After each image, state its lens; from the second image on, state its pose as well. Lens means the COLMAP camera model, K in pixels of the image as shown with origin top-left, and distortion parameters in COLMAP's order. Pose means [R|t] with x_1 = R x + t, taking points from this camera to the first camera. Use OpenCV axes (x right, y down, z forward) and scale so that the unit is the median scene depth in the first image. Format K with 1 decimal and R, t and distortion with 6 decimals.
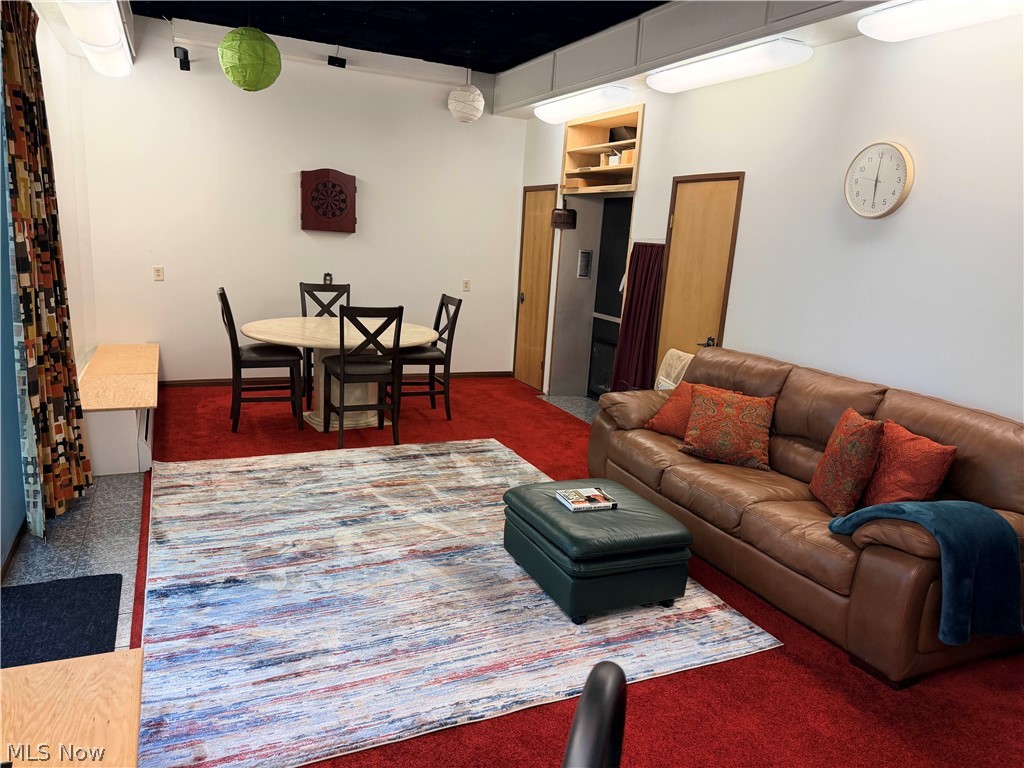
lens RADIAL K [[724.0, 0, 512.9], [0, 724.0, 383.1], [0, 0, 1]] dist [0.044488, -0.007947]
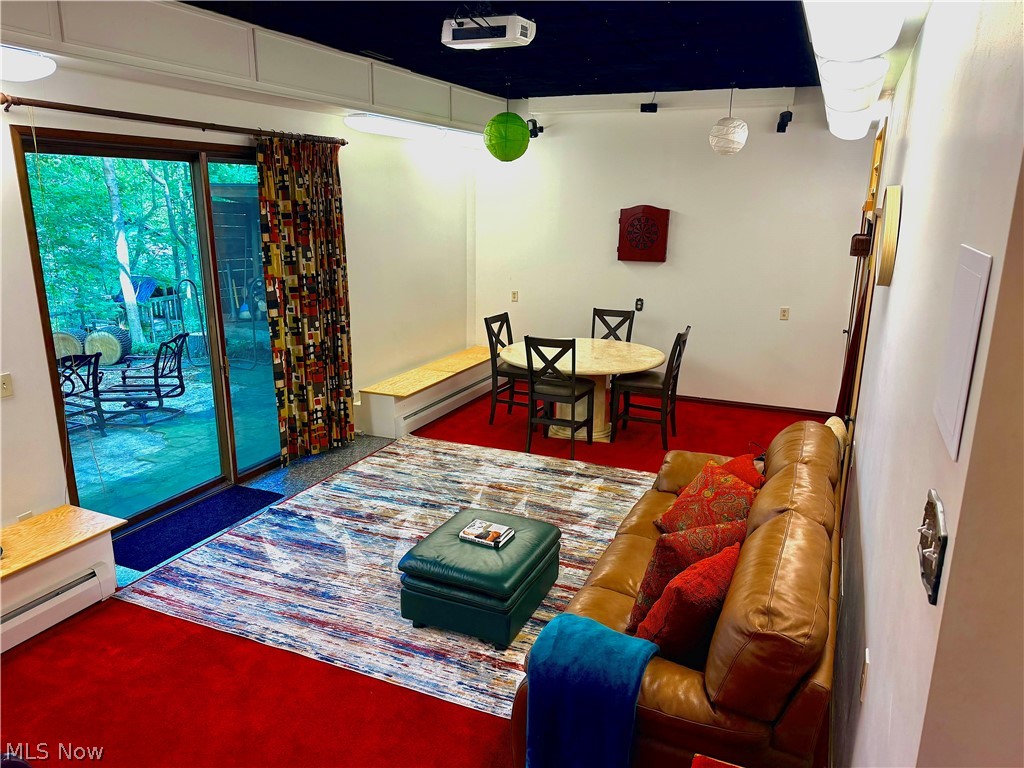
lens RADIAL K [[724.0, 0, 532.8], [0, 724.0, 392.2], [0, 0, 1]] dist [0.044488, -0.007947]
pose [[0.667286, 0.140065, -0.731513, 0.694136], [-0.123665, 0.989361, 0.076629, -0.111707], [0.734463, 0.039329, 0.677508, 0.207978]]
